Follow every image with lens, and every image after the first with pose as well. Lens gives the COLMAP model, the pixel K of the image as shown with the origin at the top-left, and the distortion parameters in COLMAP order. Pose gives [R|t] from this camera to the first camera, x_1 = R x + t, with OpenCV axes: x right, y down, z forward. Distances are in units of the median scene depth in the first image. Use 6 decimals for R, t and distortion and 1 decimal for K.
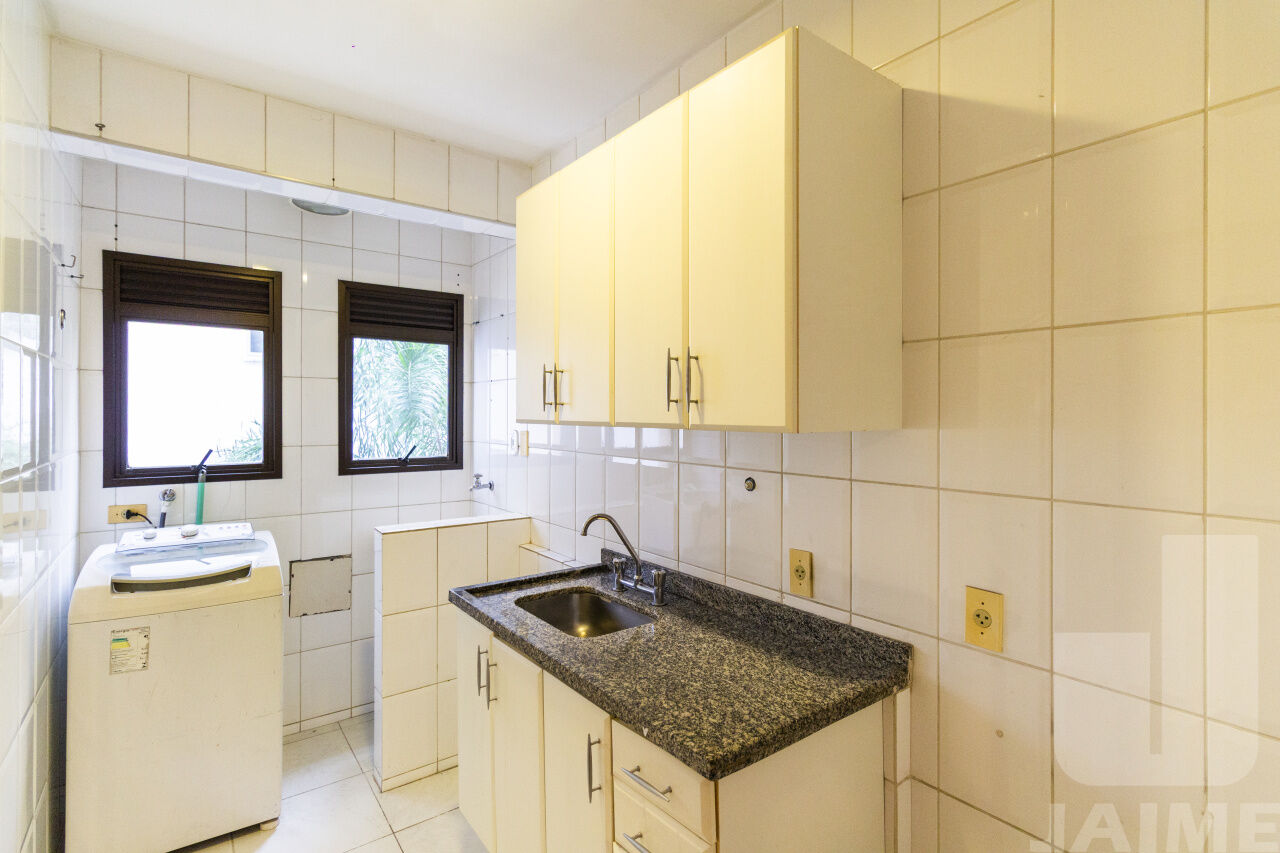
lens RADIAL K [[607.1, 0, 645.4], [0, 607.1, 416.9], [0, 0, 1]] dist [0.000810, 0.000803]
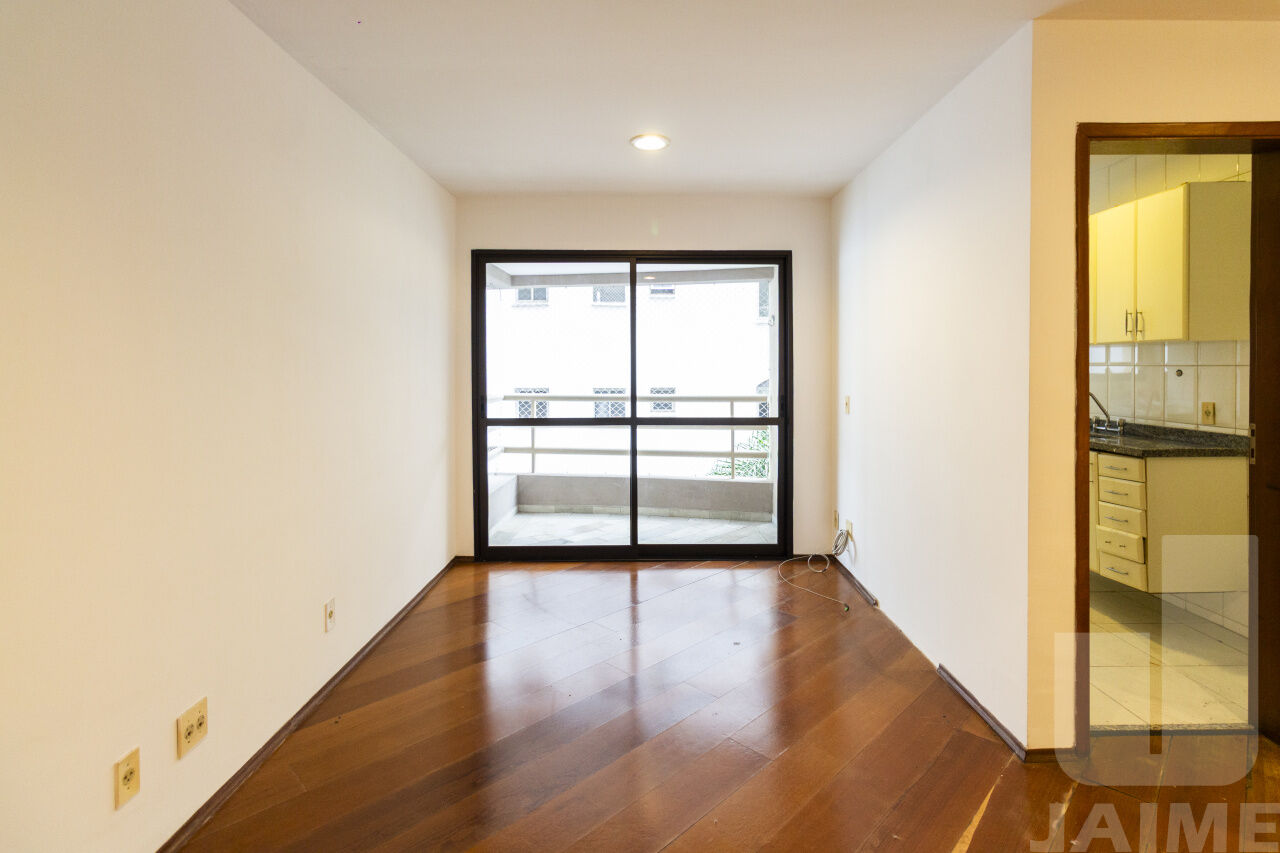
lens RADIAL K [[621.0, 0, 646.1], [0, 621.0, 375.7], [0, 0, 1]] dist [0.000588, 0.000343]
pose [[0.805894, 0.003161, -0.592051, -0.024041], [0.002770, 0.999955, 0.009110, 0.079483], [0.592053, -0.008982, 0.805849, -1.373523]]
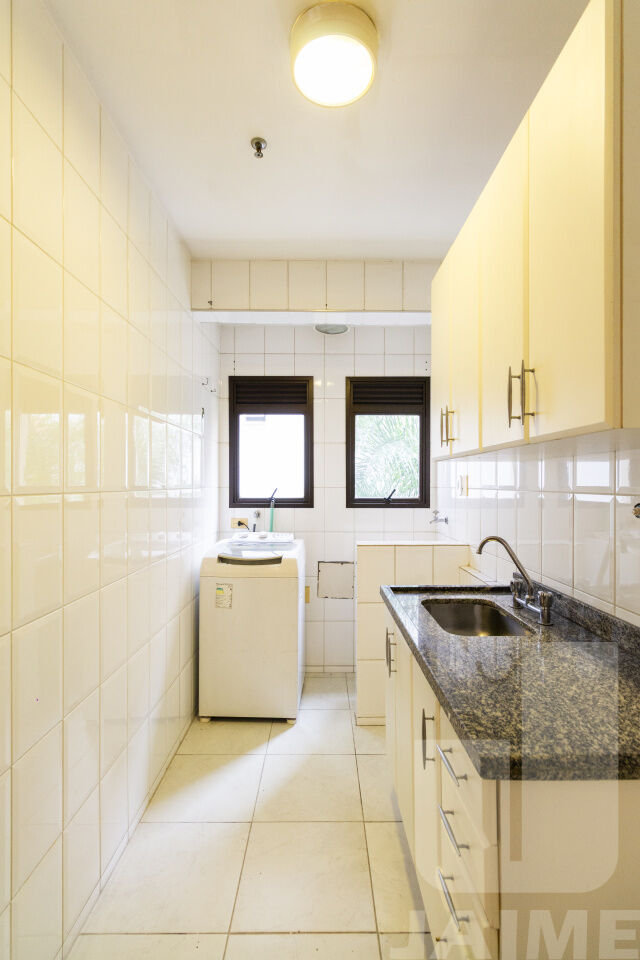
lens RADIAL K [[446.6, 0, 322.7], [0, 446.6, 485.3], [0, 0, 1]] dist [-0.000454, 0.000249]
pose [[0.805803, 0.003809, -0.592171, 0.154611], [-0.002624, 0.999992, 0.002860, 0.058479], [0.592178, -0.000751, 0.805807, 0.125145]]
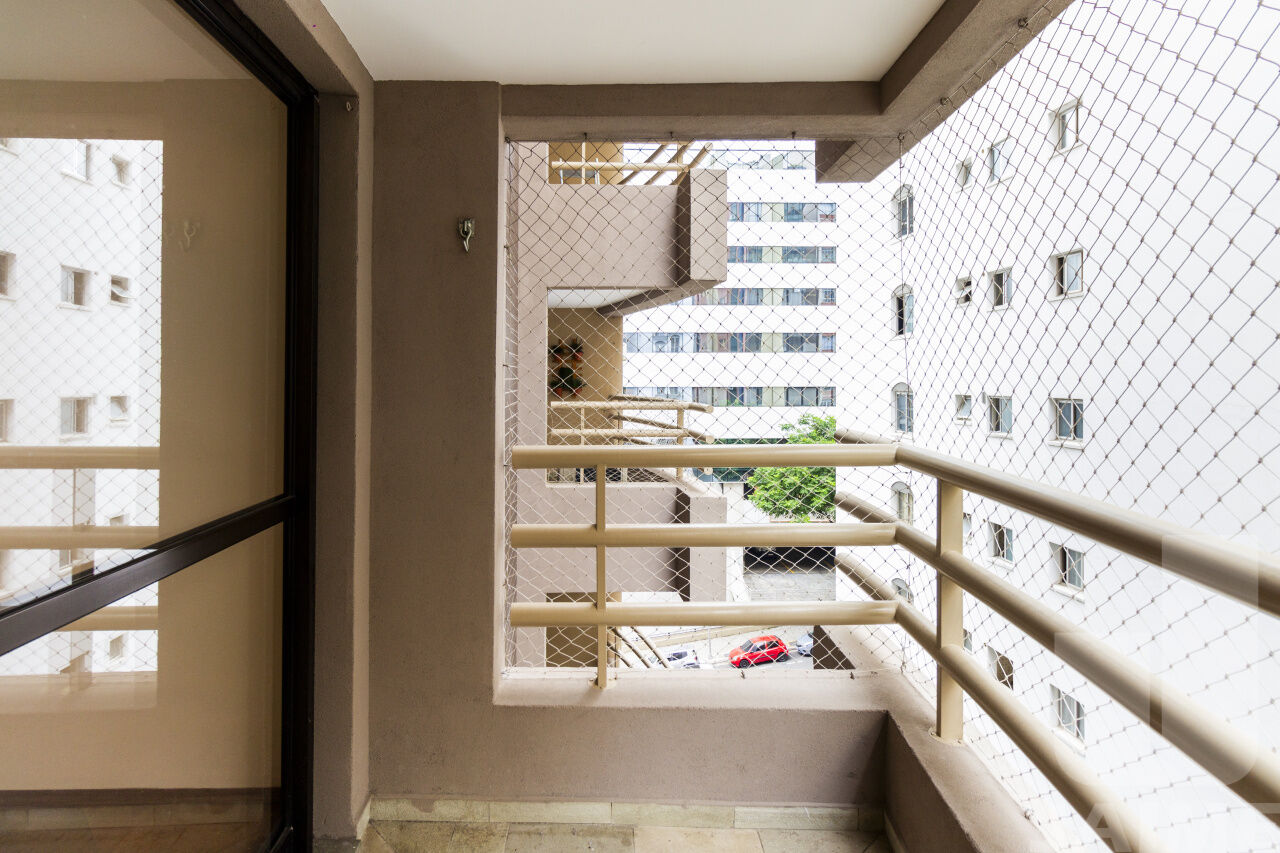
lens RADIAL K [[621.8, 0, 671.5], [0, 621.8, 369.4], [0, 0, 1]] dist [0.000162, -0.000113]
pose [[-0.587735, -0.012007, -0.808965, -1.325756], [-0.002948, 0.999915, -0.012700, 0.081937], [0.809048, -0.005079, -0.587720, 0.933489]]
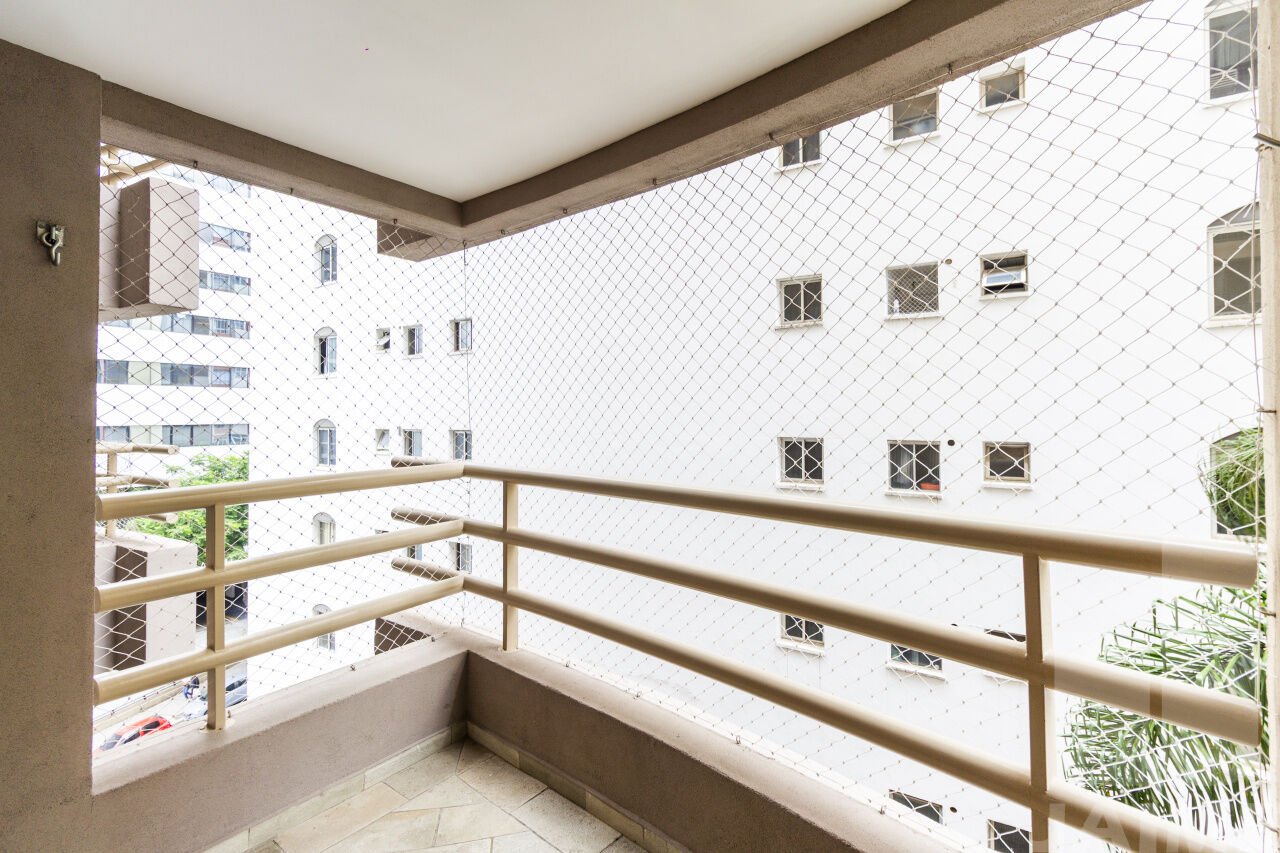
lens RADIAL K [[584.5, 0, 643.8], [0, 584.5, 399.1], [0, 0, 1]] dist [0.000542, 0.000756]
pose [[0.325694, -0.024685, -0.945153, -0.966507], [0.000458, 0.999663, -0.025950, 0.080762], [0.945475, 0.008019, 0.325596, 0.586523]]
